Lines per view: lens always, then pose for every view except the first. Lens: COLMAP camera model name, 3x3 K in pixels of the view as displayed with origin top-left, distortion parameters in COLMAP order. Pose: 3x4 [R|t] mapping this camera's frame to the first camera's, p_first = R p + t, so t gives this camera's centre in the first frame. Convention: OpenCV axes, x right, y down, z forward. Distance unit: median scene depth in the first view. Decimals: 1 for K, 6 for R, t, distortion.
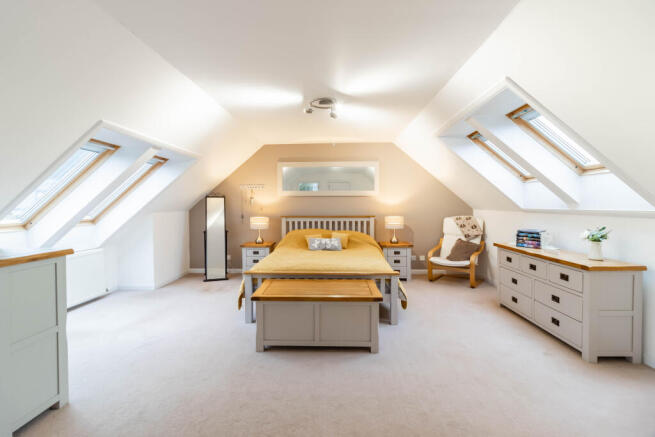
lens RADIAL K [[311.2, 0, 330.5], [0, 311.2, 214.5], [0, 0, 1]] dist [0.005231, -0.000290]
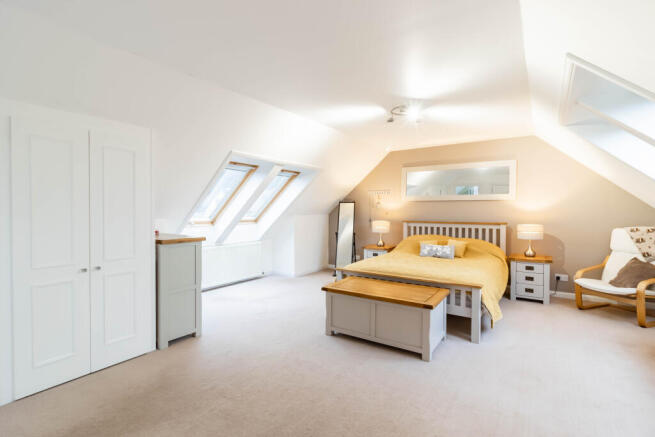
lens RADIAL K [[311.2, 0, 319.2], [0, 311.2, 220.6], [0, 0, 1]] dist [0.005231, -0.000290]
pose [[0.850542, 0.024560, -0.525334, 0.175504], [-0.022438, 0.999694, 0.010408, -0.000501], [0.525429, 0.002935, 0.850833, -0.007167]]
